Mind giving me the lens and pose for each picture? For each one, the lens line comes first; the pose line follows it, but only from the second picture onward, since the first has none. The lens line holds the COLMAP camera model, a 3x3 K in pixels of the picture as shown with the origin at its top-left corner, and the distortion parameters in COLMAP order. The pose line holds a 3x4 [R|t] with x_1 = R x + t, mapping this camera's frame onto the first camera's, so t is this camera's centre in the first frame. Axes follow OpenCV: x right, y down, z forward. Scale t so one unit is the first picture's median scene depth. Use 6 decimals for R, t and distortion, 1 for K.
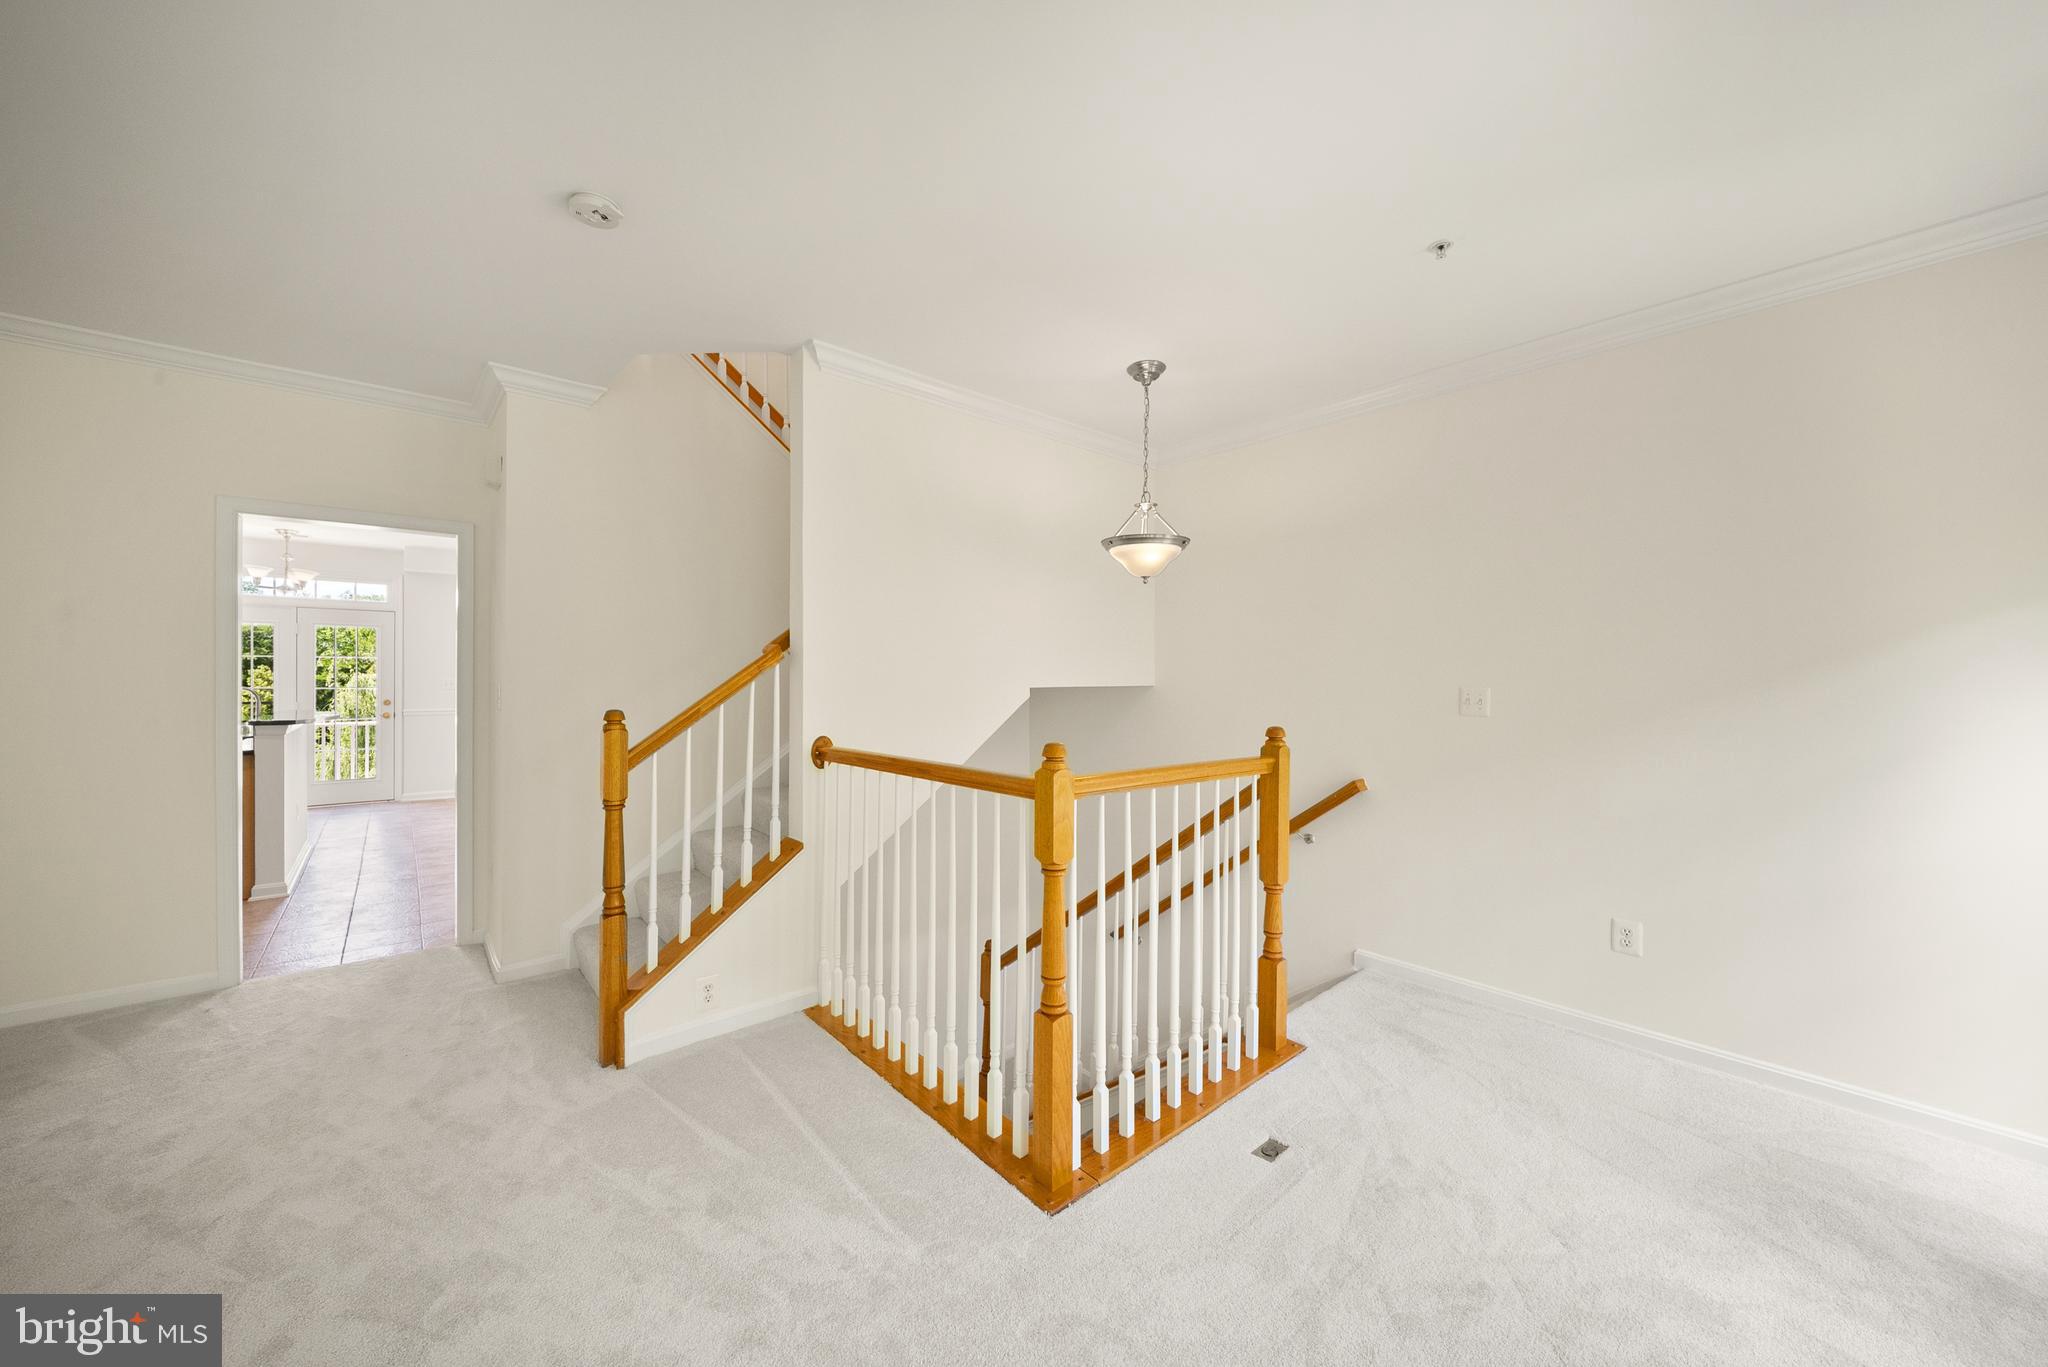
lens RADIAL K [[724.2, 0, 1020.0], [0, 724.2, 681.2], [0, 0, 1]] dist [0.008242, -0.006838]
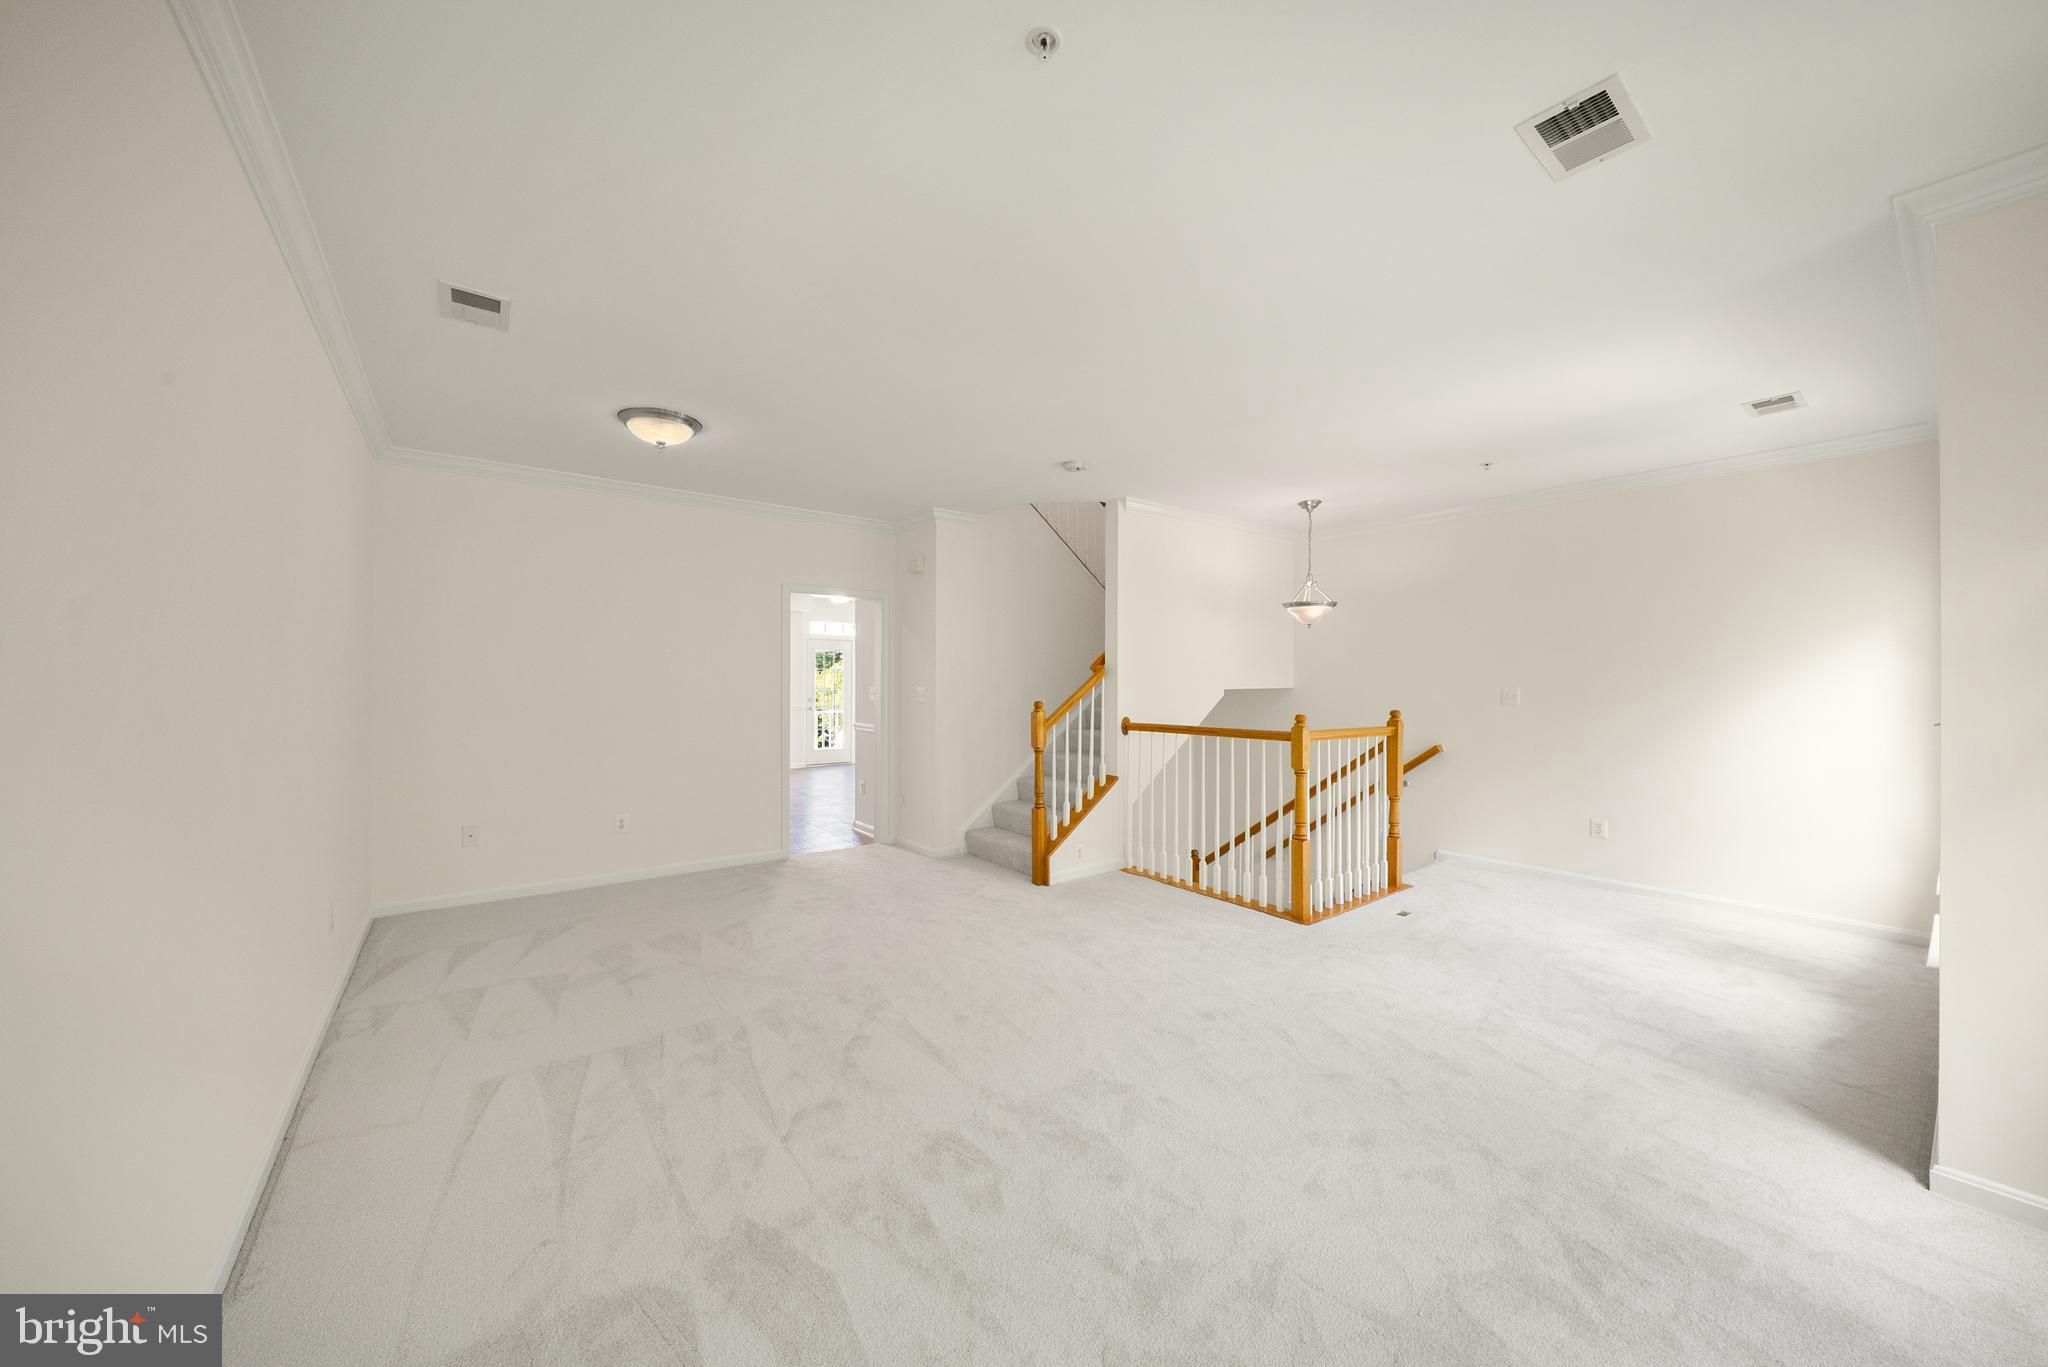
lens RADIAL K [[713.9, 0, 1017.1], [0, 713.9, 681.0], [0, 0, 1]] dist [0.005568, -0.000317]
pose [[0.997918, -0.003352, -0.064407, -0.481112], [0.003117, 0.999988, -0.003753, -0.007123], [0.064418, 0.003545, 0.997917, -0.860229]]
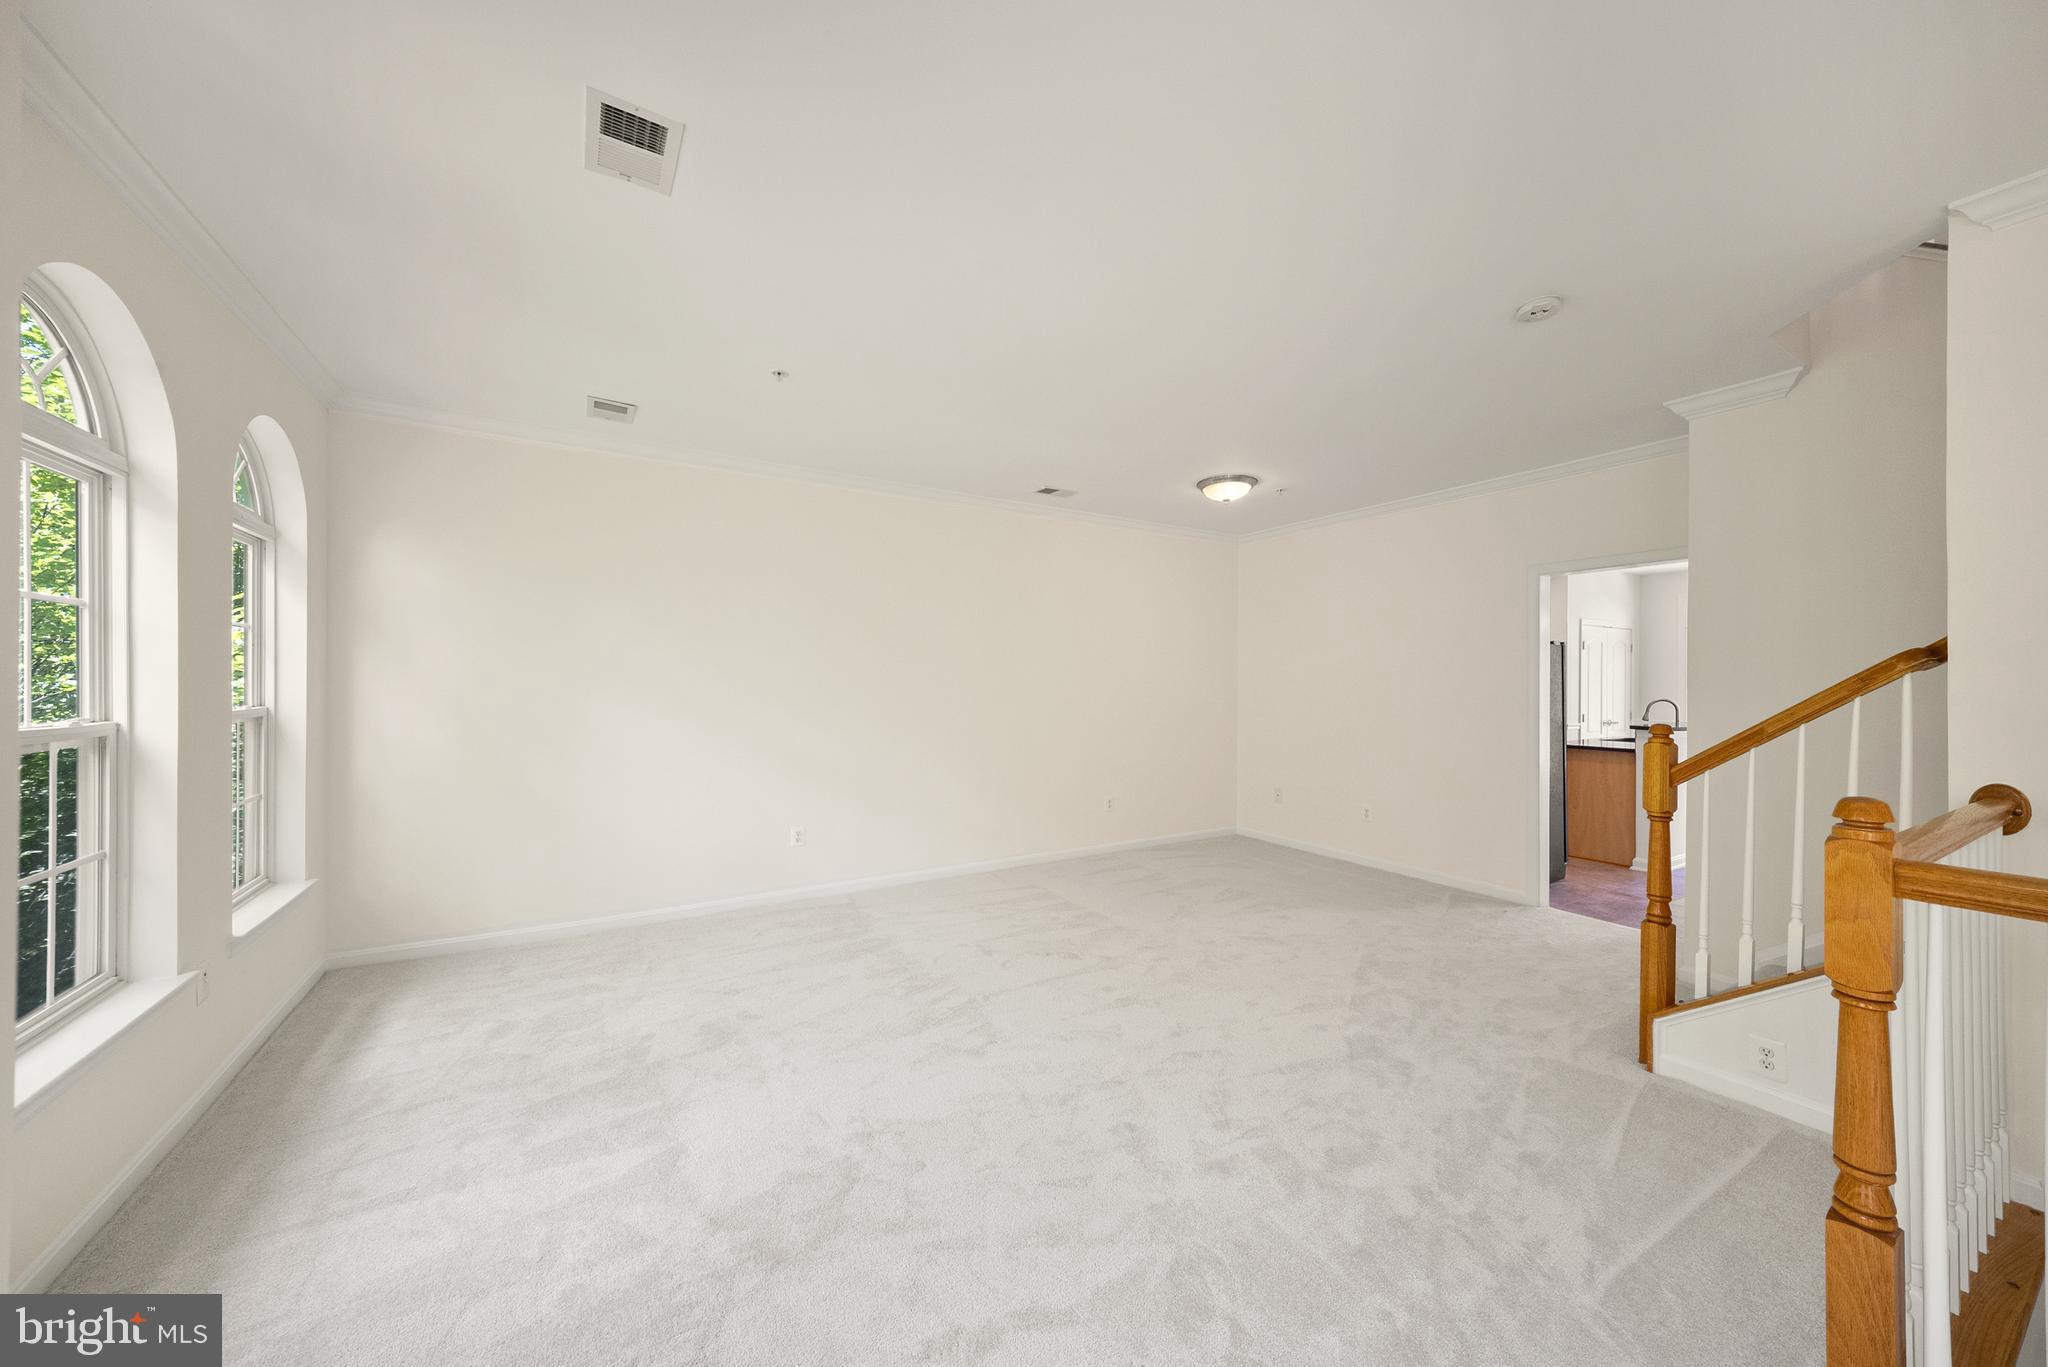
lens RADIAL K [[702.3, 0, 1024.0], [0, 702.3, 683.1], [0, 0, 1]] dist [0.019835, -0.008671]
pose [[-0.154612, -0.007930, -0.987943, 0.560596], [-0.009627, 0.999932, -0.006520, -0.002161], [0.987928, 0.008503, -0.154678, 0.262566]]
